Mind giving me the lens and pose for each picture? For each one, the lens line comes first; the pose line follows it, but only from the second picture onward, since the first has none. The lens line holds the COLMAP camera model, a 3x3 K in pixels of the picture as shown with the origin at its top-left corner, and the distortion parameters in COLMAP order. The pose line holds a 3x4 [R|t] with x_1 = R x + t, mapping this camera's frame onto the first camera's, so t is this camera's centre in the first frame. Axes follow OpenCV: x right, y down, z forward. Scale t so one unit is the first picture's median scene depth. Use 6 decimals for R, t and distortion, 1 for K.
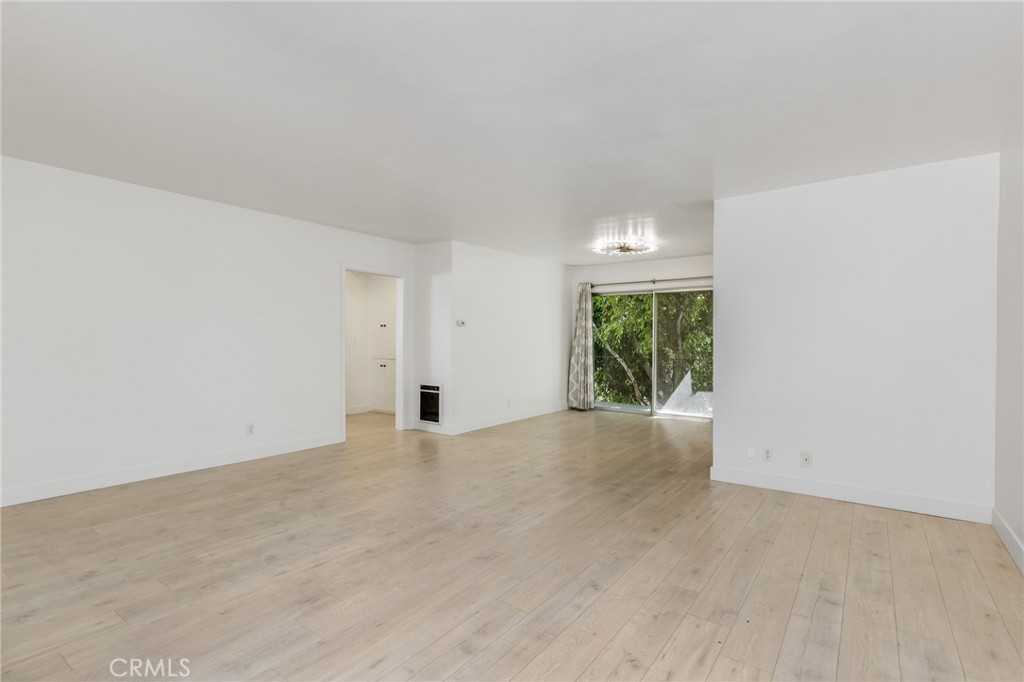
lens RADIAL K [[481.5, 0, 545.8], [0, 481.5, 340.8], [0, 0, 1]] dist [0.004155, 0.001008]
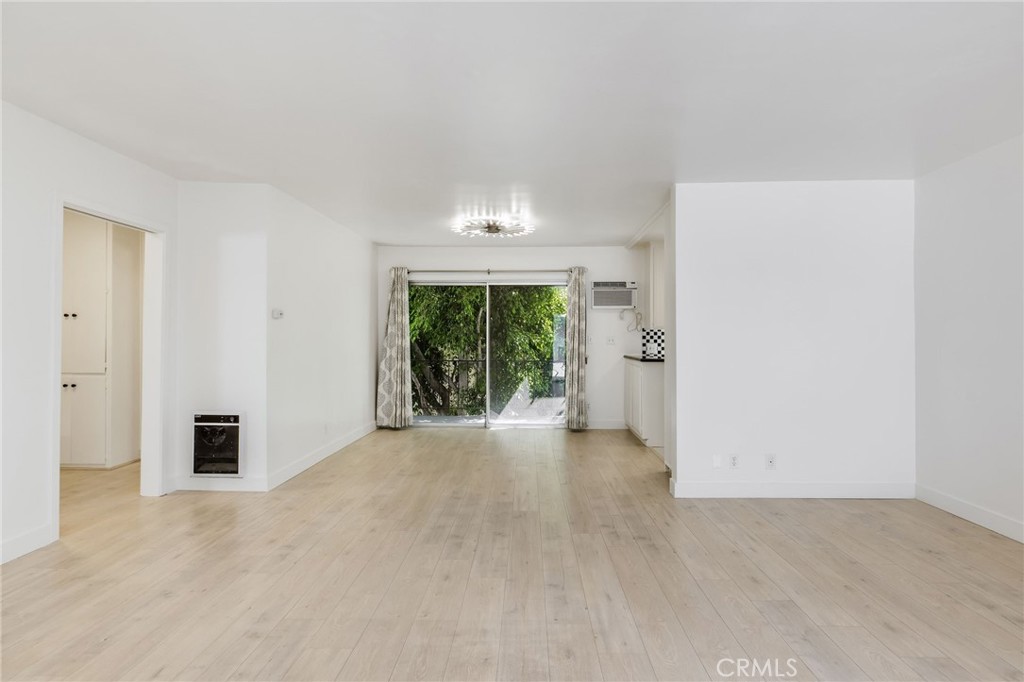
lens RADIAL K [[506.7, 0, 512.0], [0, 506.7, 341.0], [0, 0, 1]] dist [0.000782, 0.000392]
pose [[0.838855, -0.004138, 0.544338, -0.276603], [0.003381, 0.999991, 0.002391, -0.000955], [-0.544344, -0.000165, 0.838862, 0.260247]]
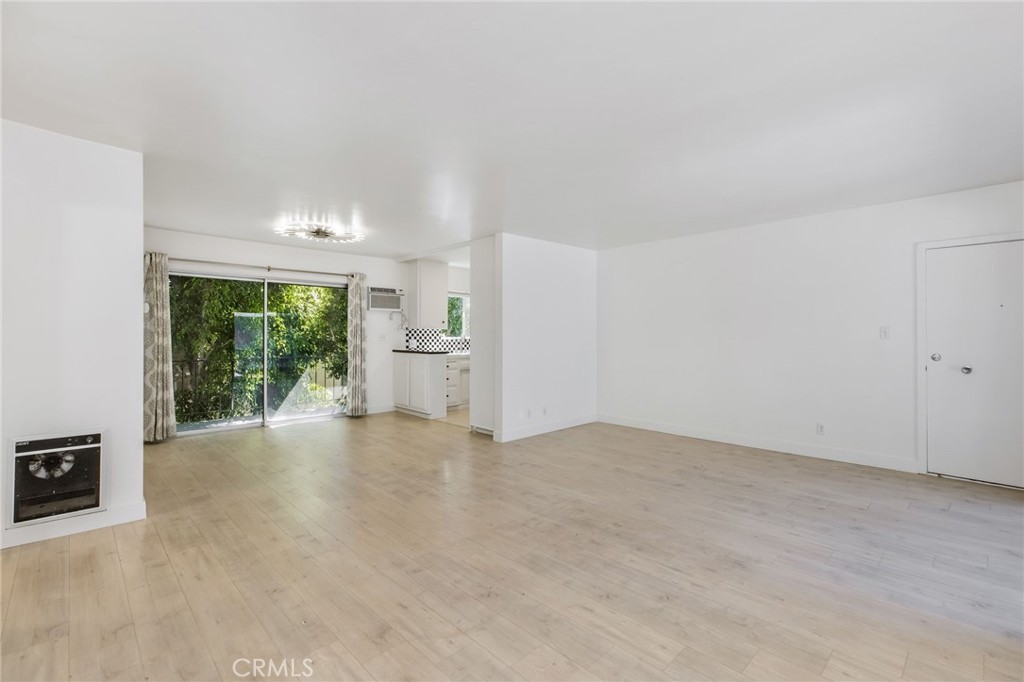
lens RADIAL K [[474.6, 0, 530.3], [0, 474.6, 335.6], [0, 0, 1]] dist [0.009369, 0.000186]
pose [[0.174869, -0.004174, 0.984583, -0.619640], [0.003406, 0.999988, 0.003635, -0.006473], [-0.984586, 0.002718, 0.174881, 0.469525]]
